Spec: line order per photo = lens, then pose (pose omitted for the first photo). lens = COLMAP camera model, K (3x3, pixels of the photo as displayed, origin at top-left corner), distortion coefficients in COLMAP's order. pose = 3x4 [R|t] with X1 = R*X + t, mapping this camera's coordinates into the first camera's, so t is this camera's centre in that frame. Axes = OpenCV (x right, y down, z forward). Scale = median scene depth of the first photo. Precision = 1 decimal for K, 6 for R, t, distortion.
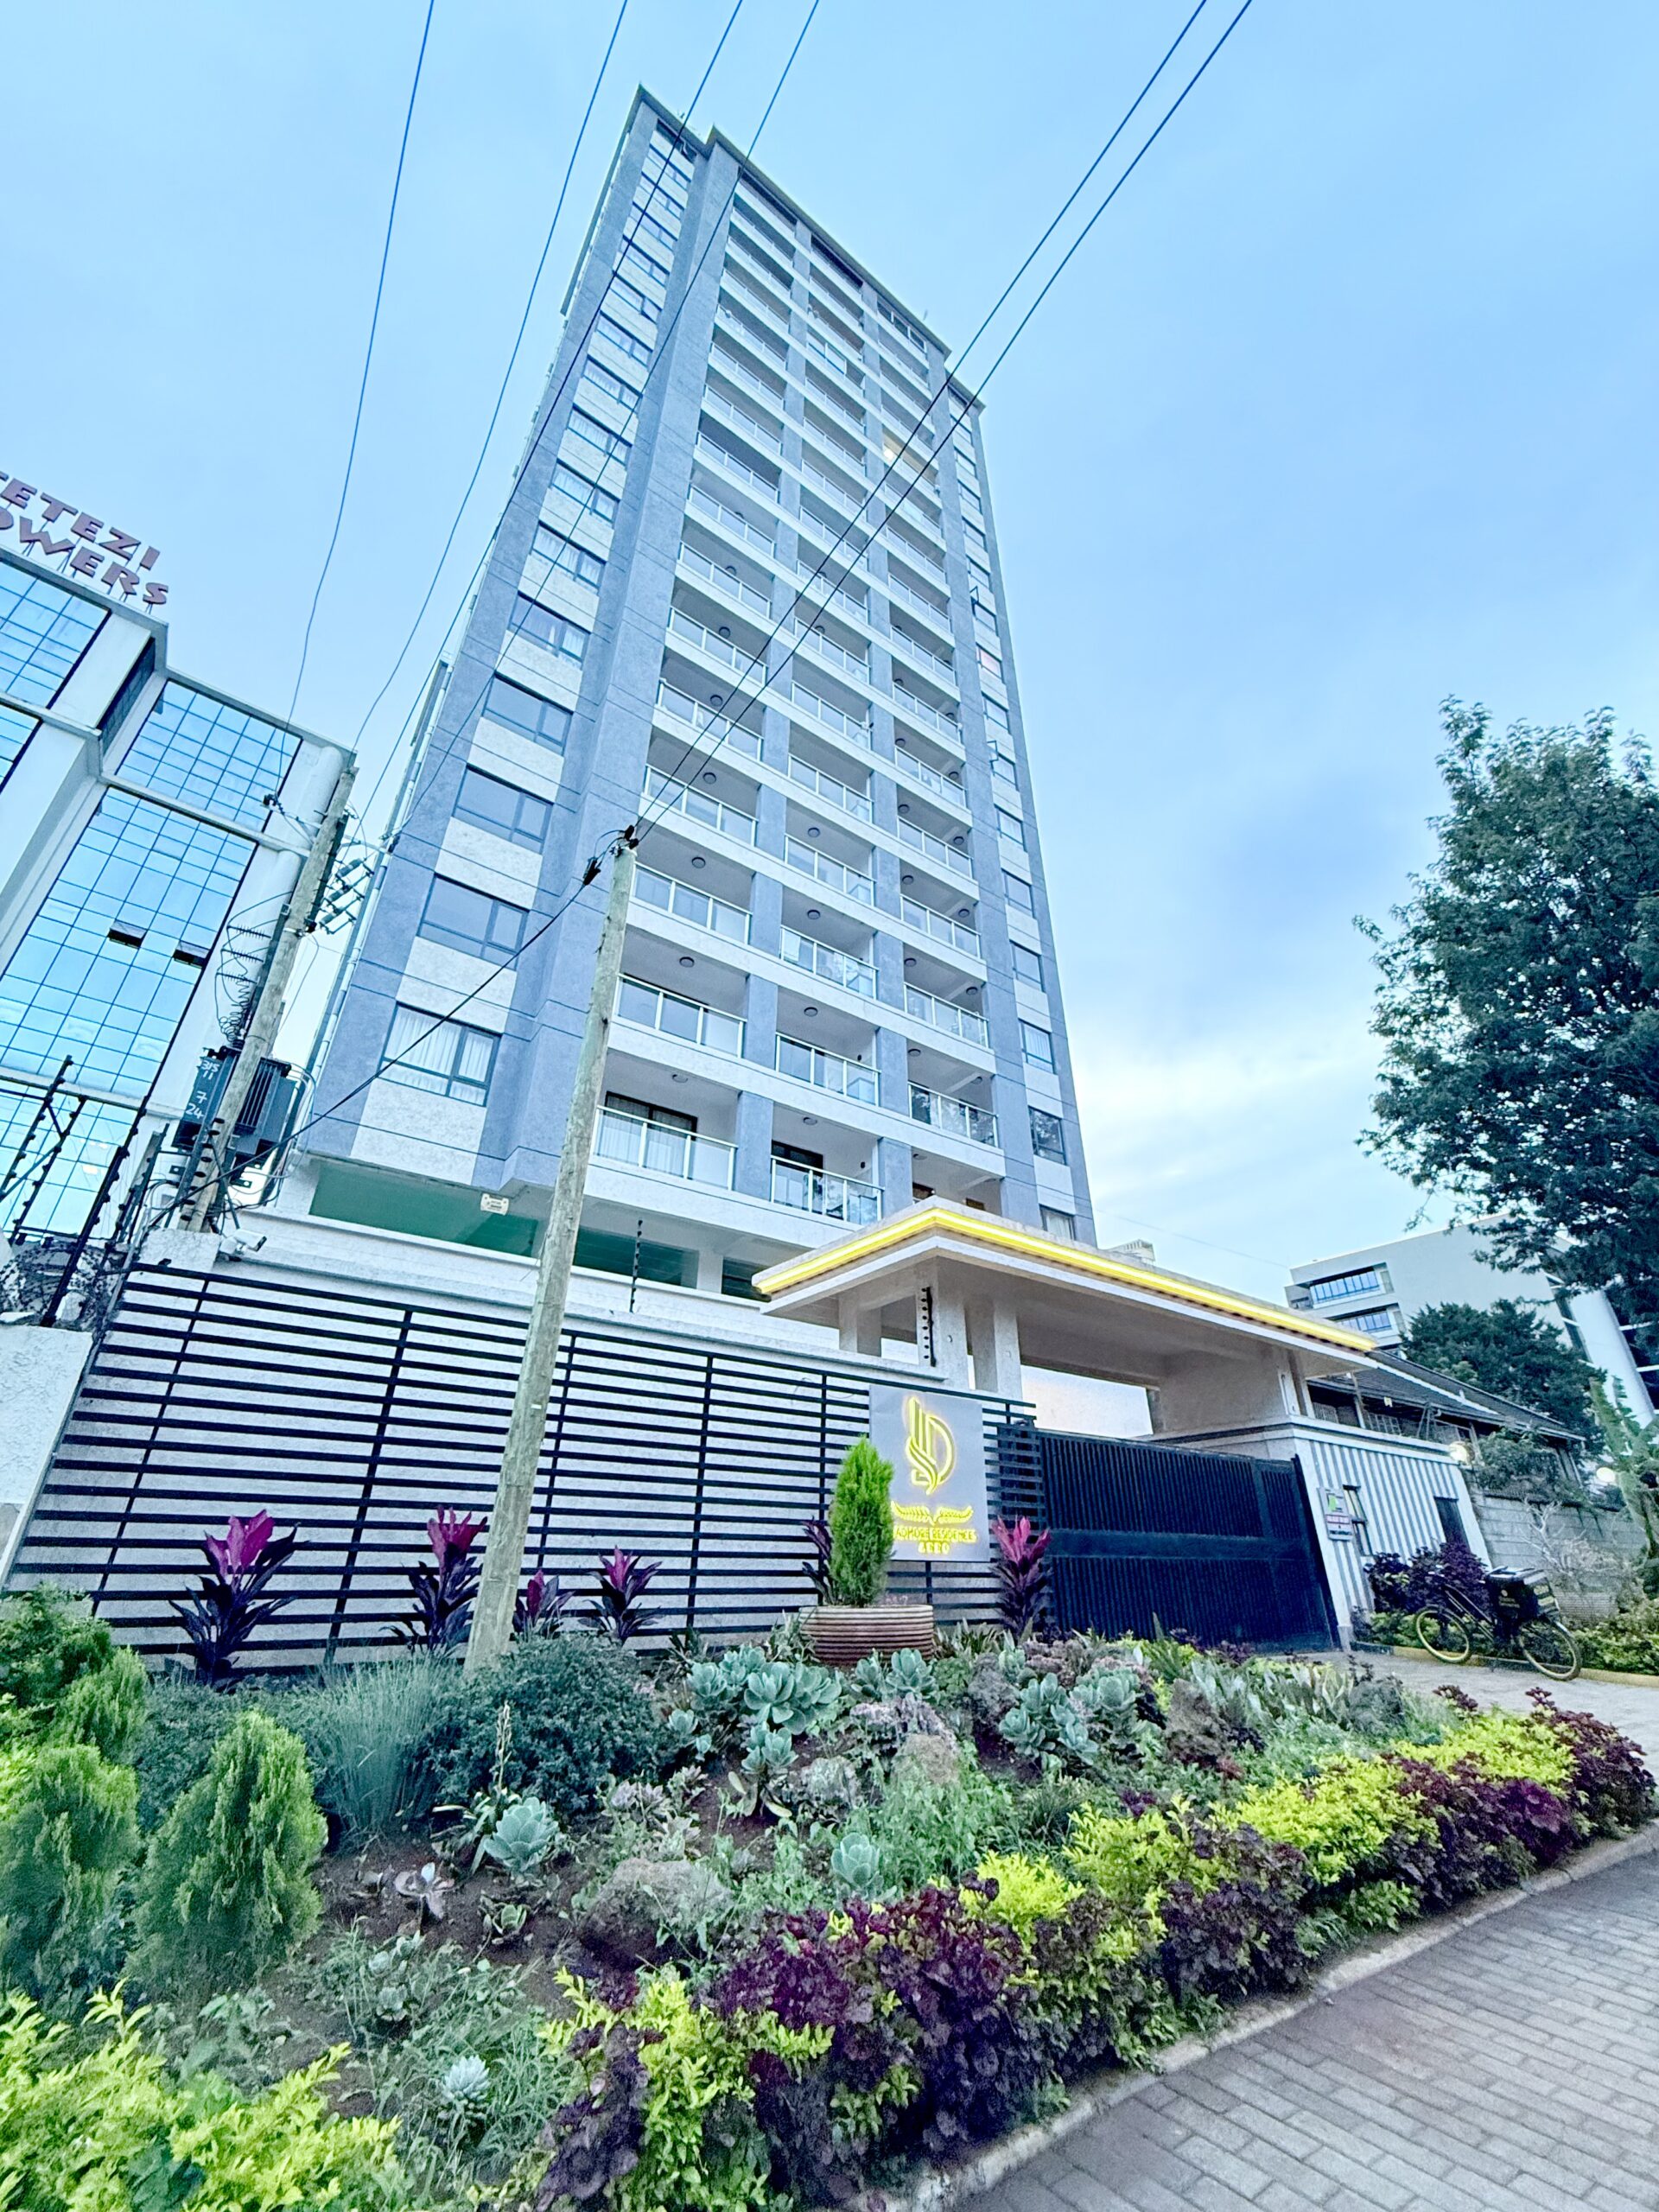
lens RADIAL K [[879.8, 0, 832.4], [0, 879.8, 1098.6], [0, 0, 1]] dist [-0.002090, 0.000078]
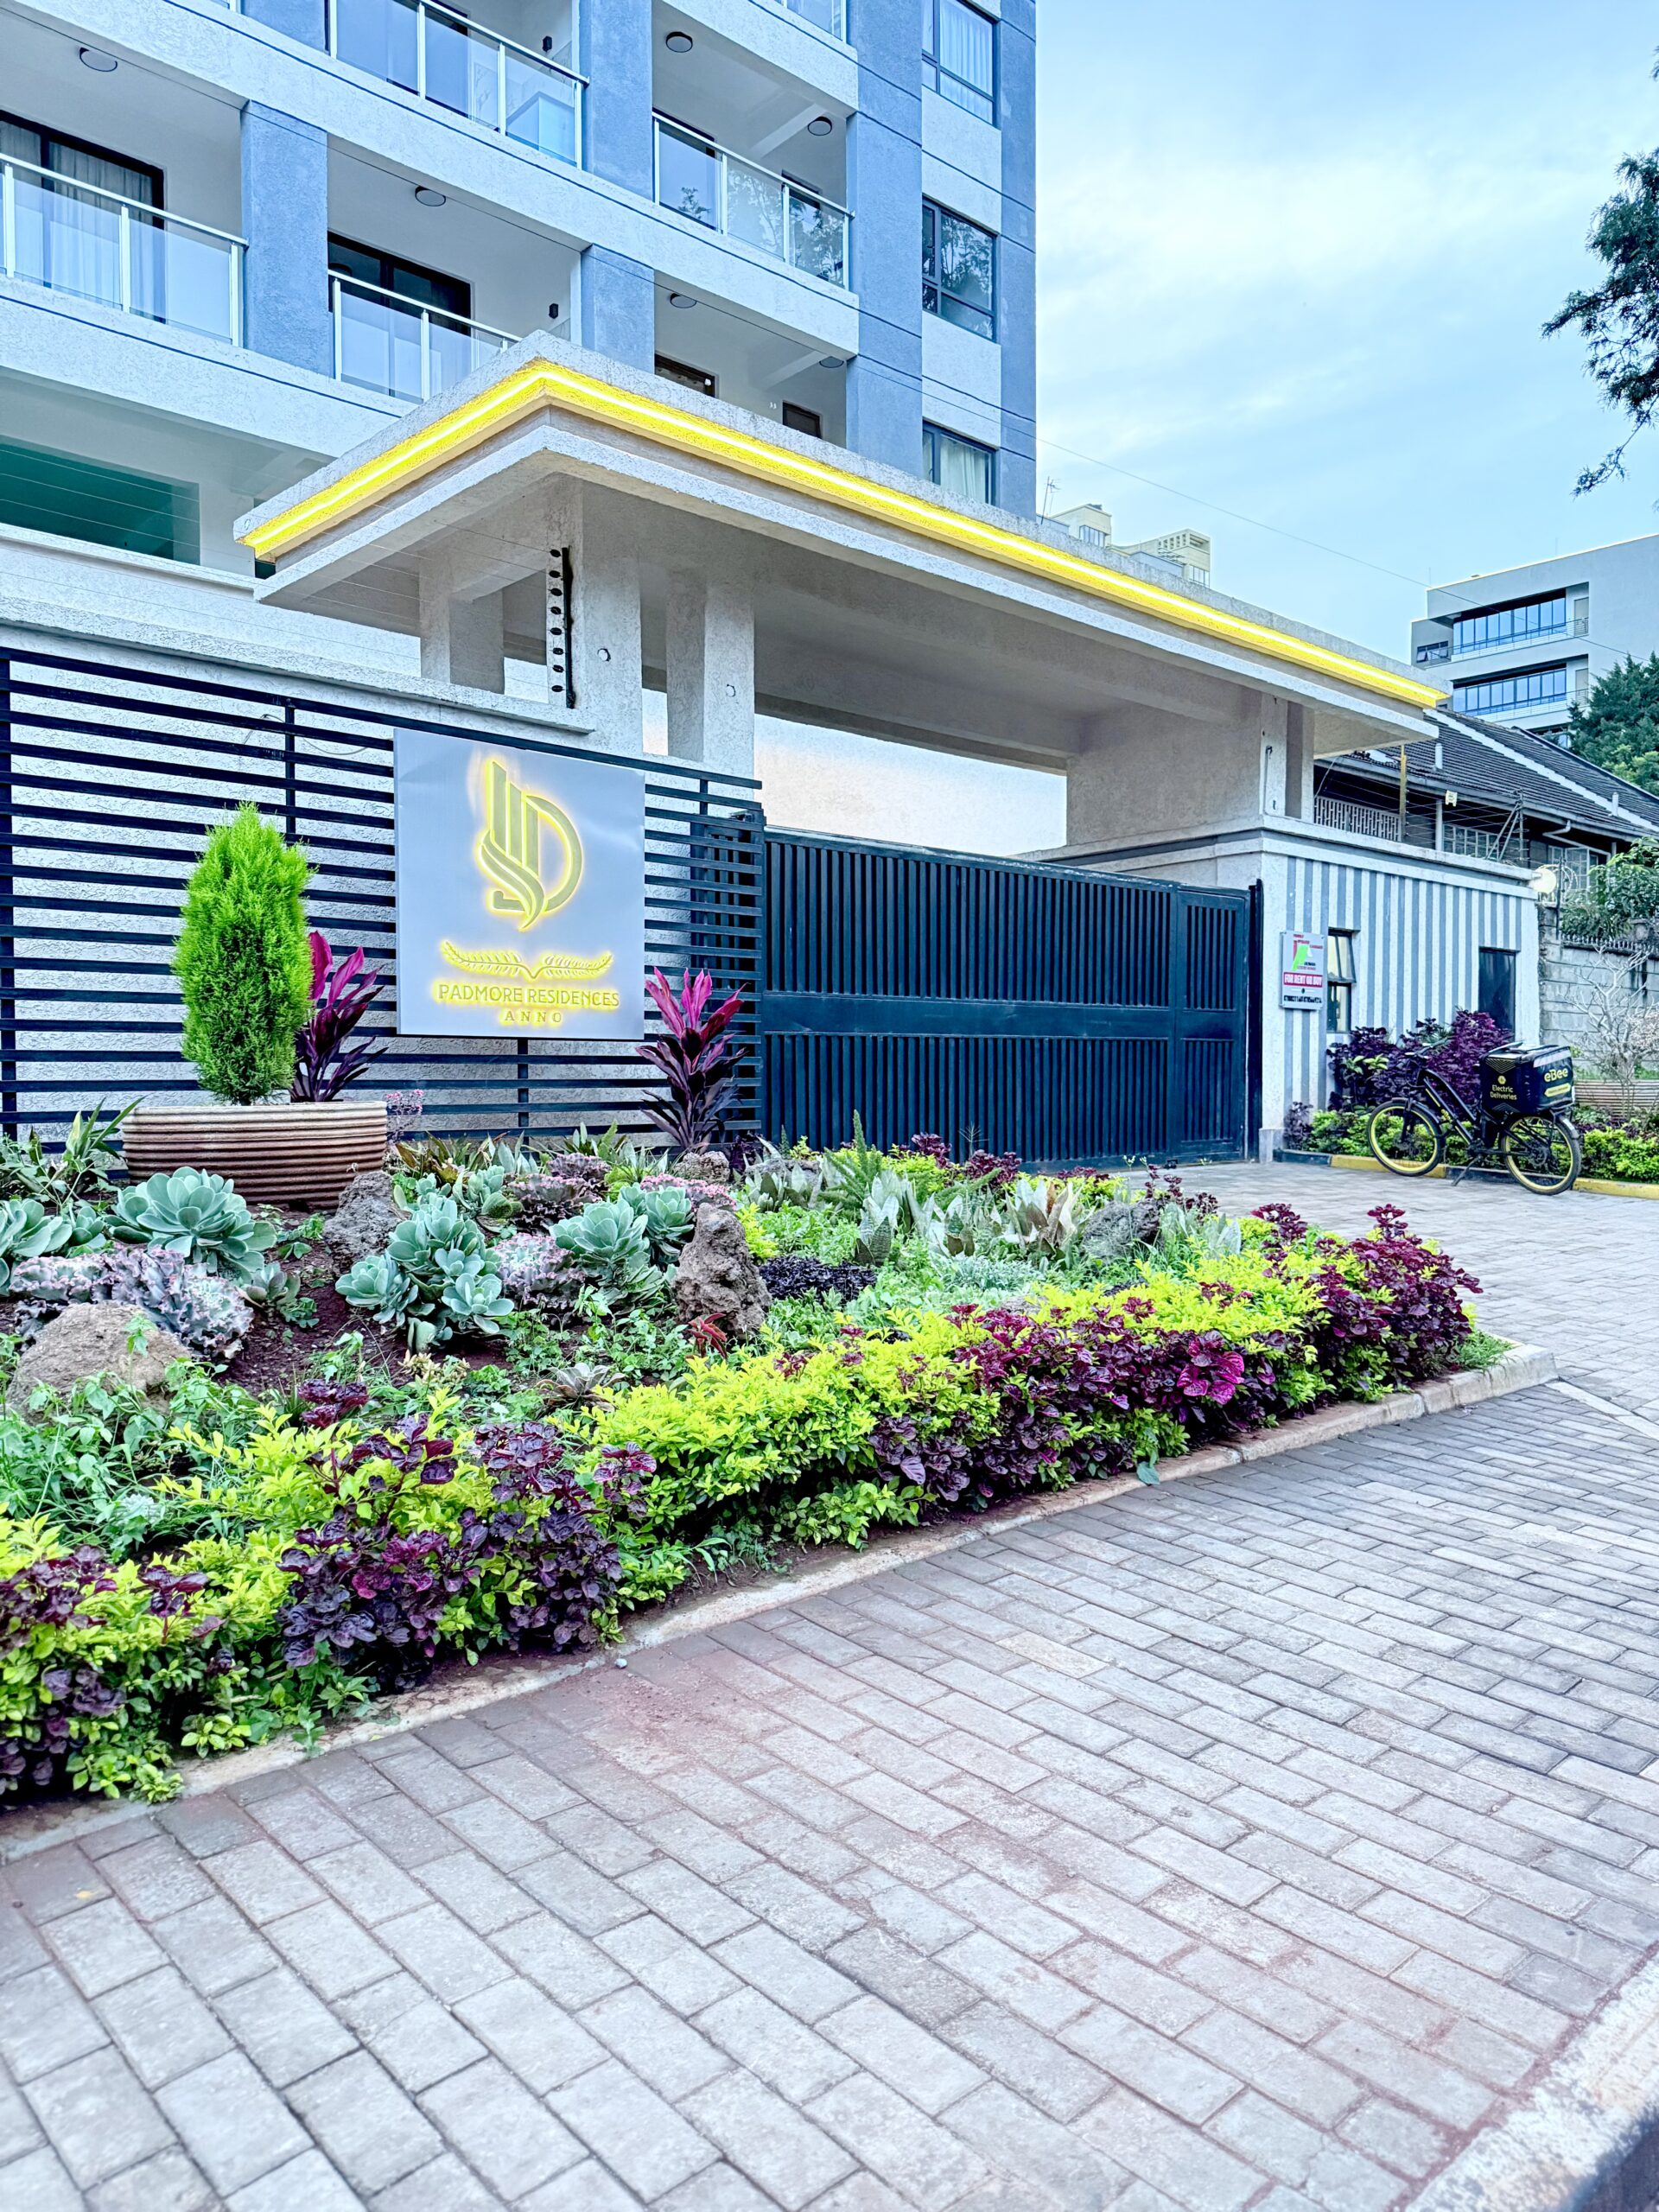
lens RADIAL K [[1571.5, 0, 818.3], [0, 1571.5, 1105.7], [0, 0, 1]] dist [0.091639, -0.132421]
pose [[0.991809, -0.013533, 0.127010, 0.117490], [-0.050951, 0.869913, 0.490567, 0.037135], [-0.117126, -0.493020, 0.862098, 0.052631]]
